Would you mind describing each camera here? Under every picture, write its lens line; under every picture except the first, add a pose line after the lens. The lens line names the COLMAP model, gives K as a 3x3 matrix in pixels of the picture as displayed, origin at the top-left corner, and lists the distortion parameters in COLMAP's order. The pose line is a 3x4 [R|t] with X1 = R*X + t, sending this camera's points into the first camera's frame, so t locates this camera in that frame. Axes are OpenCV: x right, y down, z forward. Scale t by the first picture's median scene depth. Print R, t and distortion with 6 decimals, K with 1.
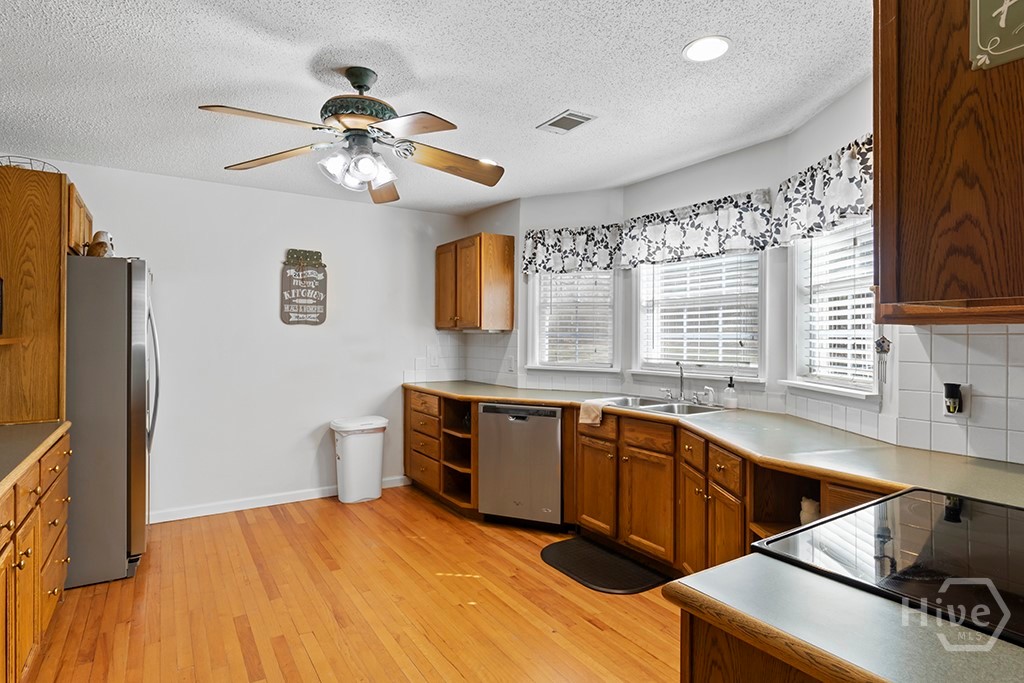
lens RADIAL K [[548.0, 0, 509.0], [0, 548.0, 339.0], [0, 0, 1]] dist [0.002588, -0.000787]
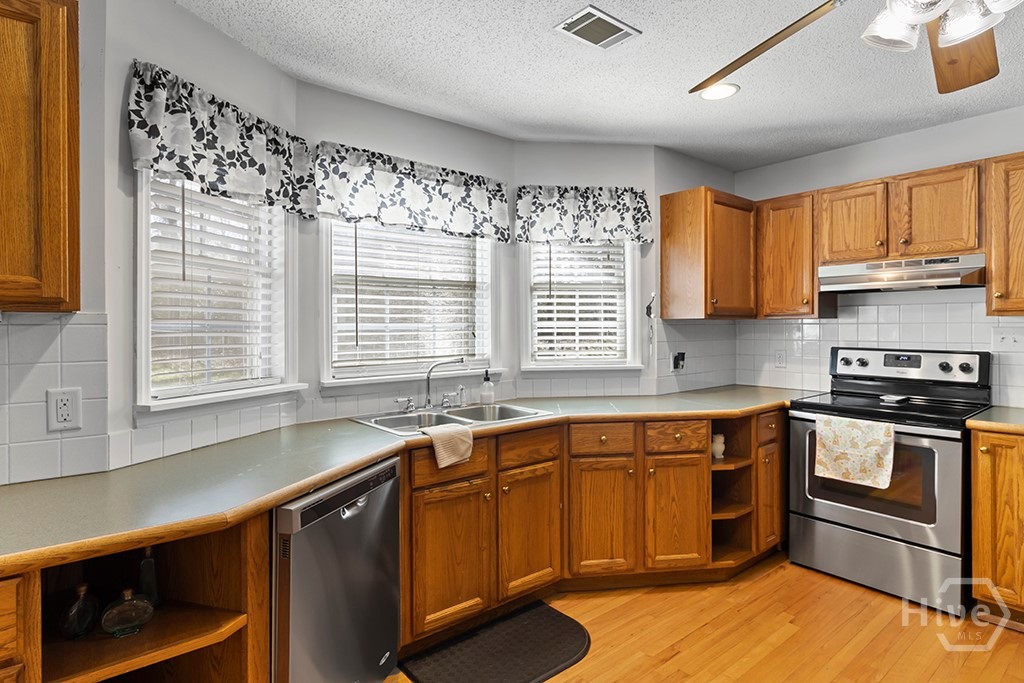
lens RADIAL K [[548.0, 0, 516.0], [0, 548.0, 330.6], [0, 0, 1]] dist [0.002588, -0.000787]
pose [[-0.125898, -0.011604, 0.991975, -0.511697], [0.009183, 0.999875, 0.012862, -0.009972], [-0.992001, 0.010729, -0.125775, 1.023258]]
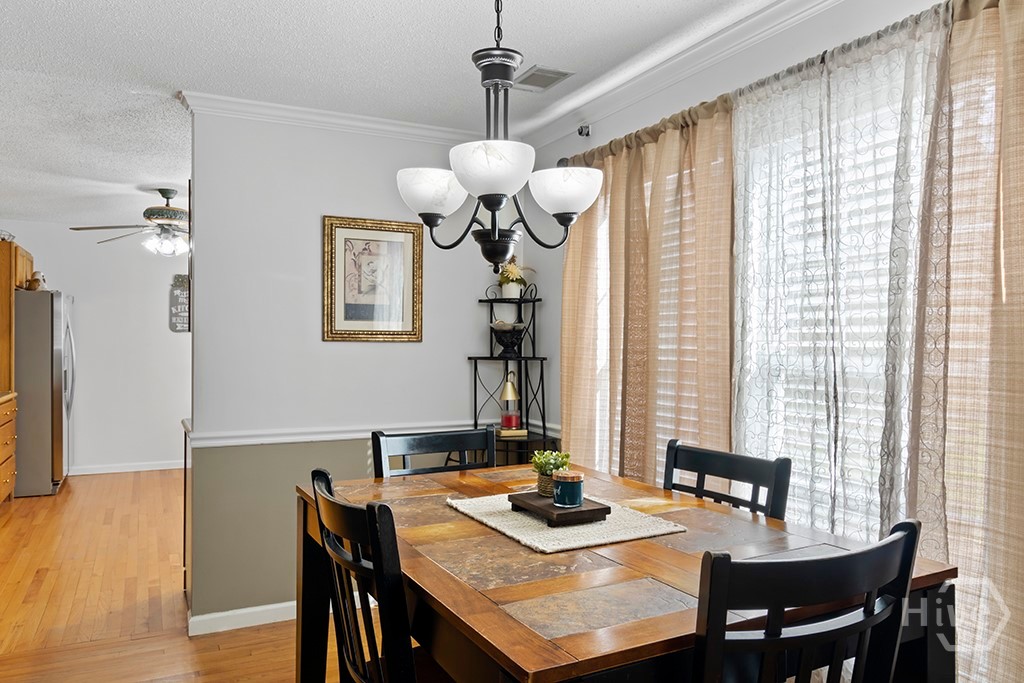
lens RADIAL K [[726.0, 0, 513.1], [0, 726.0, 345.6], [0, 0, 1]] dist [-0.002394, -0.002572]
pose [[0.996208, -0.008311, -0.086610, 0.438807], [0.008187, 0.999965, -0.001790, 0.011811], [0.086621, 0.001074, 0.996241, -0.521228]]
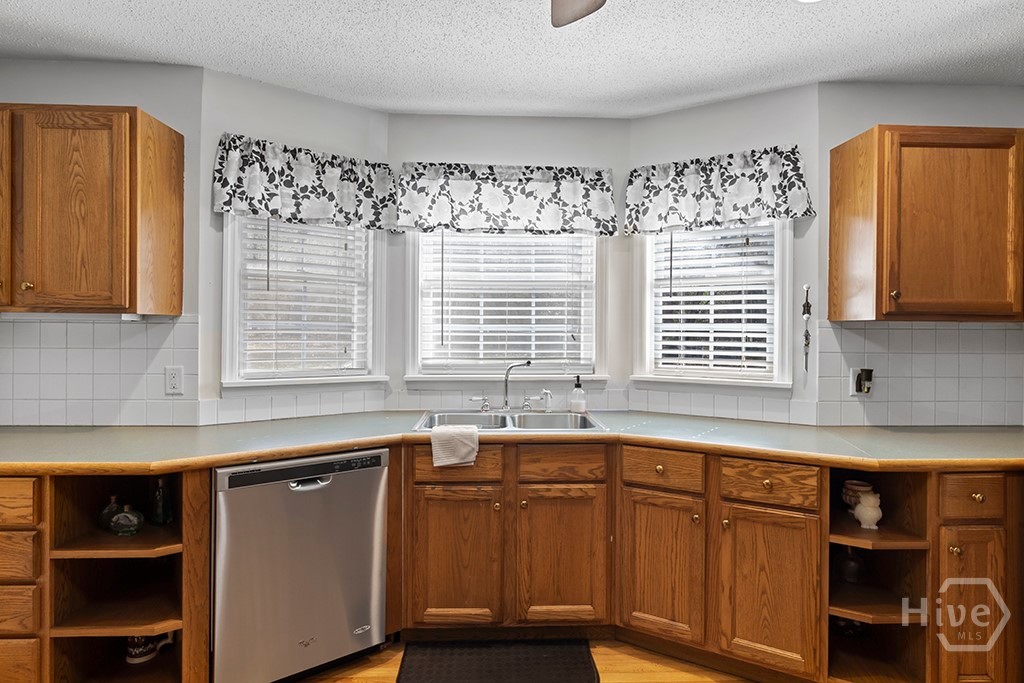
lens RADIAL K [[548.0, 0, 513.9], [0, 548.0, 332.1], [0, 0, 1]] dist [0.002588, -0.000787]
pose [[0.504022, -0.005809, 0.863671, -0.381377], [0.000018, 0.999977, 0.006715, -0.005994], [-0.863691, -0.003369, 0.504011, 0.622543]]
